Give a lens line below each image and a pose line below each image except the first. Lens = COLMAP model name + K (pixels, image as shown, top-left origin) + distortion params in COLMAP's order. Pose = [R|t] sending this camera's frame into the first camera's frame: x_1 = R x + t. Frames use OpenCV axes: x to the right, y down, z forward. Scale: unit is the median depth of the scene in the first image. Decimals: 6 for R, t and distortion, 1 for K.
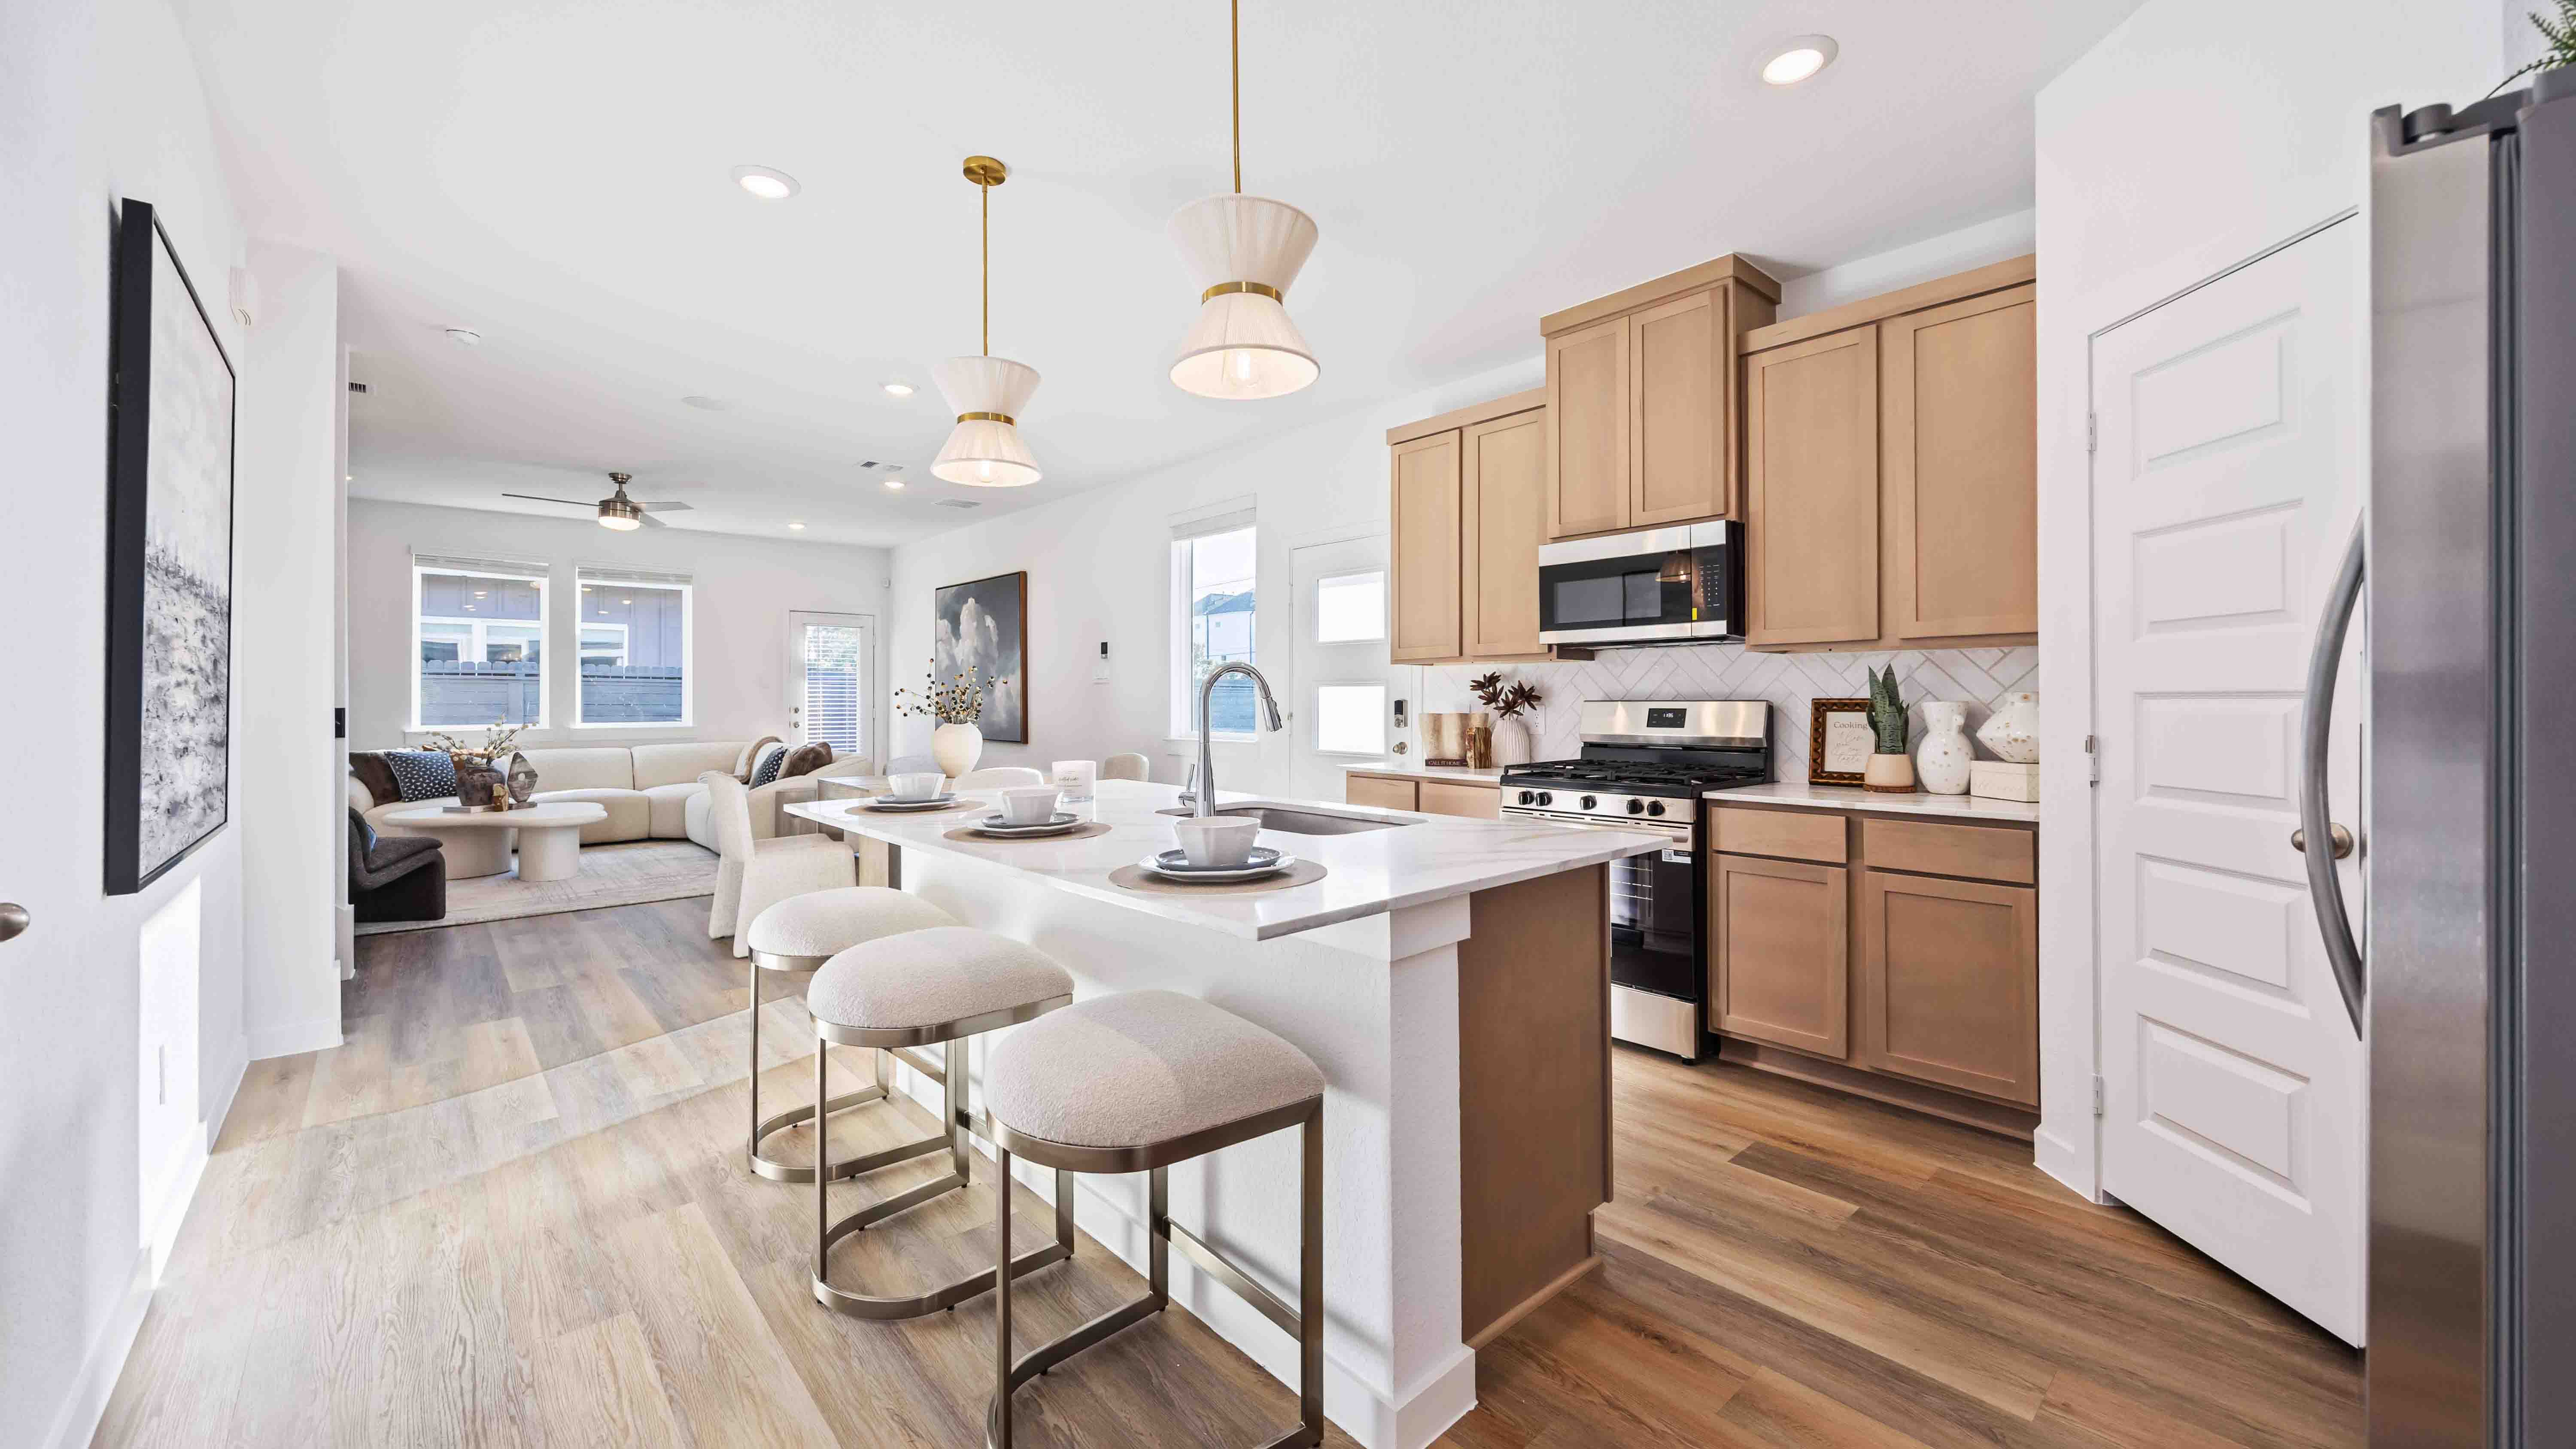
lens RADIAL K [[969.6, 0, 1294.1], [0, 969.6, 704.4], [0, 0, 1]] dist [-0.001219, -0.000180]
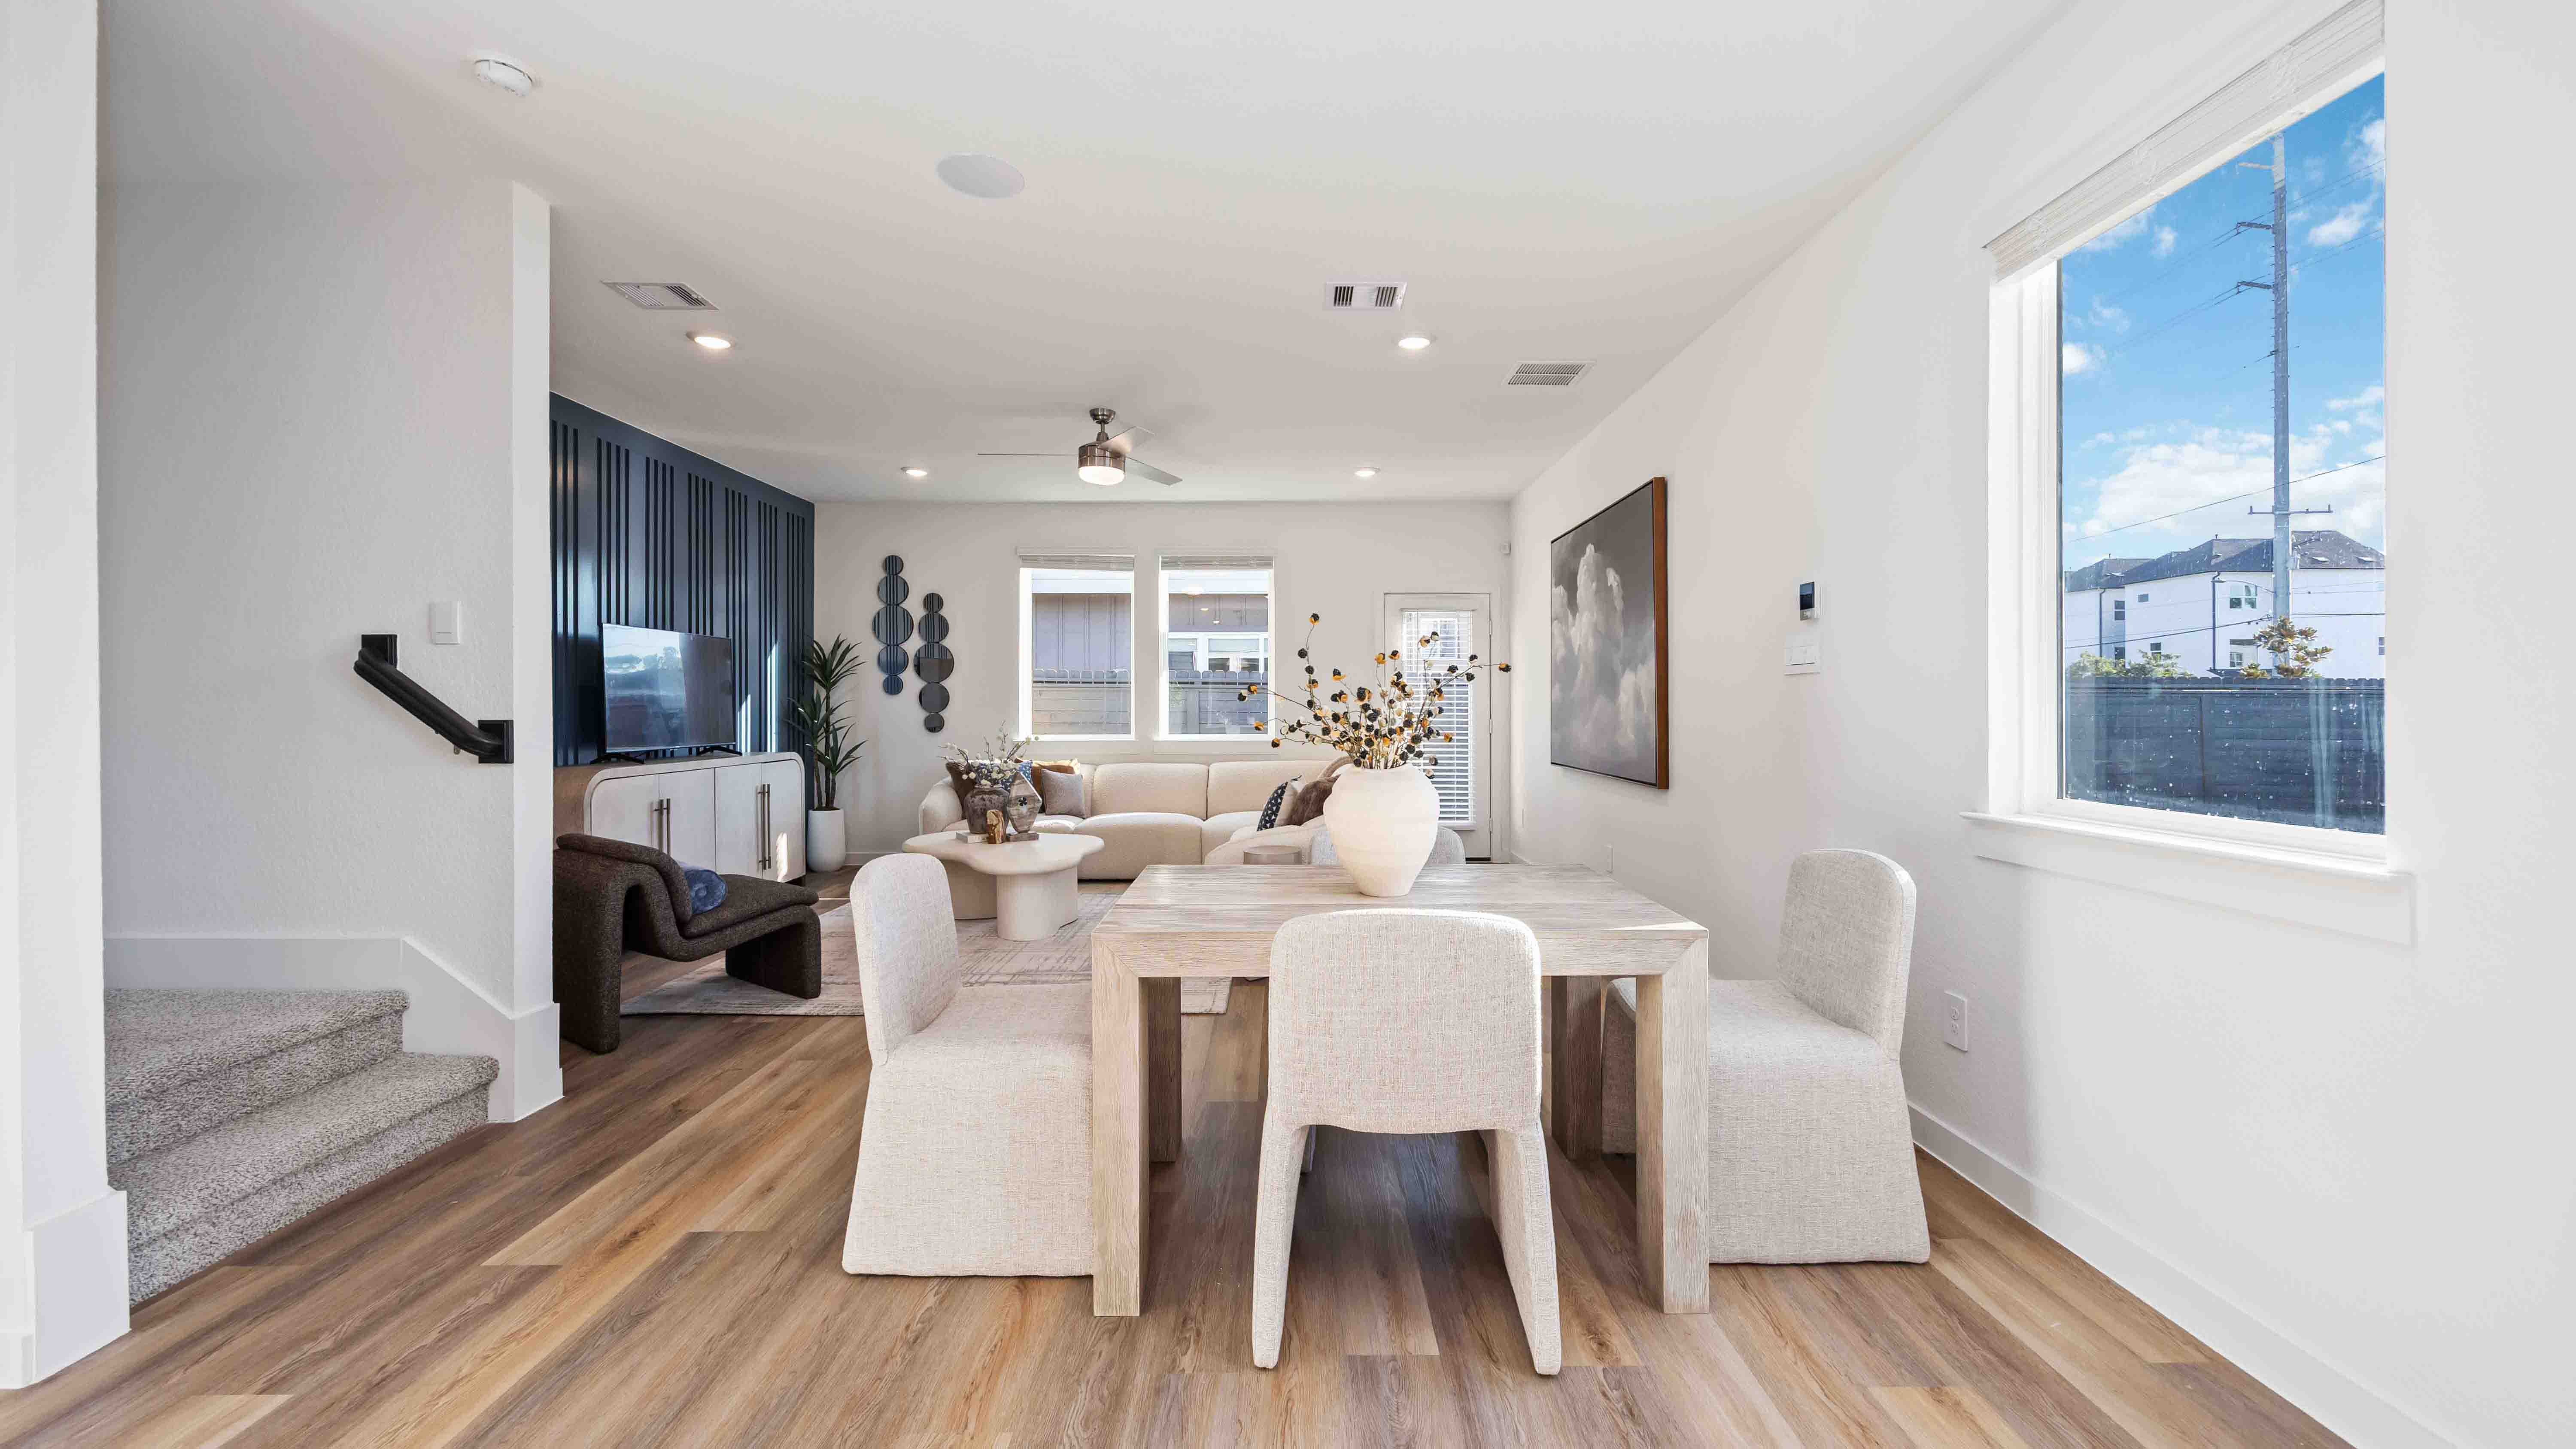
lens RADIAL K [[969.6, 0, 1294.1], [0, 969.6, 704.4], [0, 0, 1]] dist [-0.001219, -0.000180]
pose [[0.740901, -0.000351, -0.671614, -0.061599], [-0.004804, 0.999972, -0.005822, -0.003379], [0.671597, 0.007540, 0.740878, 0.446922]]
